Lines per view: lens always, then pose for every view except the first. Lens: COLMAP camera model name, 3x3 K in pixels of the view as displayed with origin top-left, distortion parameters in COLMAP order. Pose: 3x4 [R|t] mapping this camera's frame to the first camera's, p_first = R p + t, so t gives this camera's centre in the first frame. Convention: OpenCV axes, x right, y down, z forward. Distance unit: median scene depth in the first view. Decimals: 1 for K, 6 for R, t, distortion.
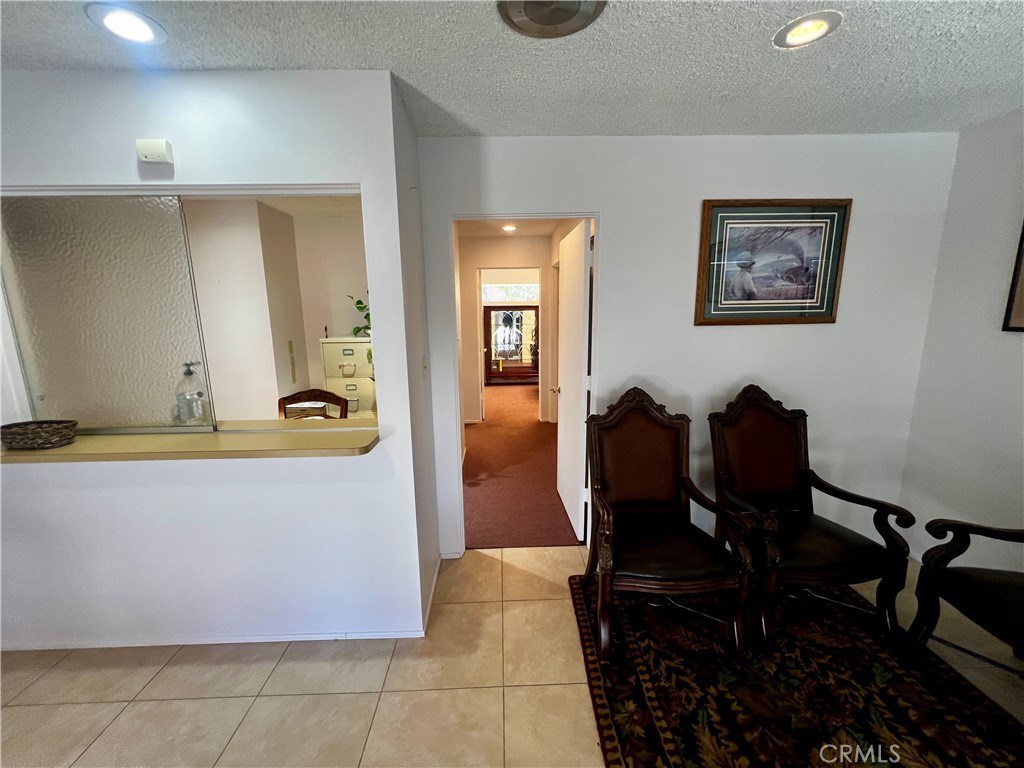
lens RADIAL K [[409.5, 0, 509.5], [0, 409.5, 382.3], [0, 0, 1]] dist [-0.002030, 0.000318]
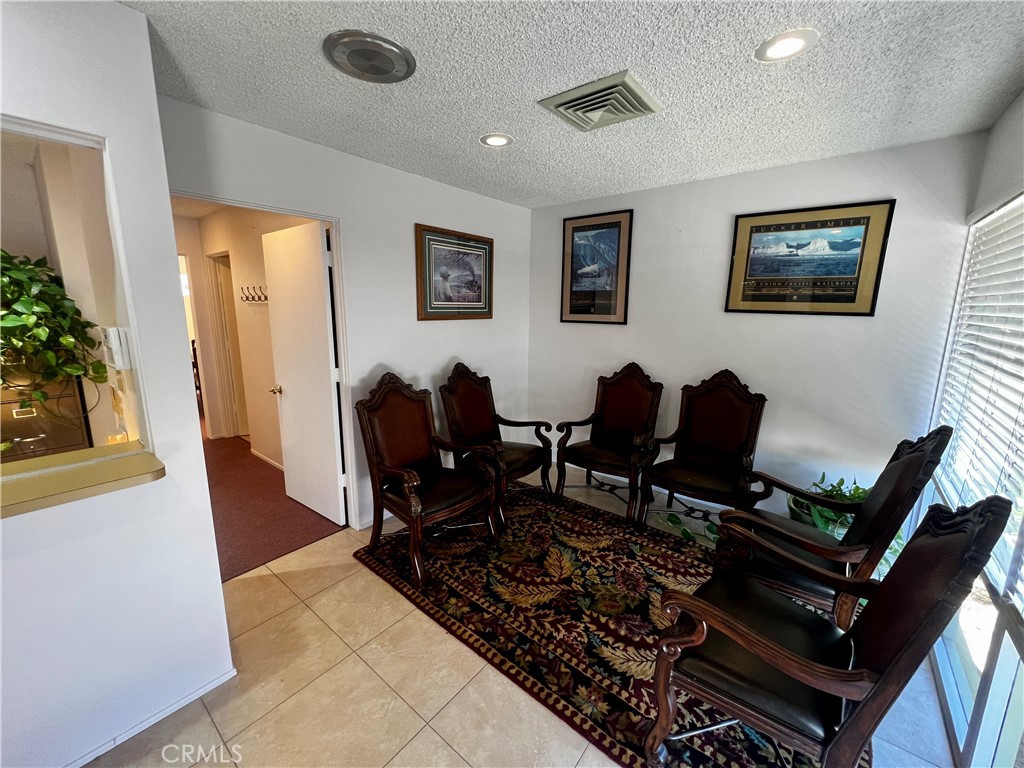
lens RADIAL K [[409.5, 0, 509.5], [0, 409.5, 382.3], [0, 0, 1]] dist [-0.002030, 0.000318]
pose [[0.649105, -0.118543, 0.751406, -0.434720], [0.118410, 0.991488, 0.054130, 0.021518], [-0.751427, 0.053838, 0.657616, -0.056772]]
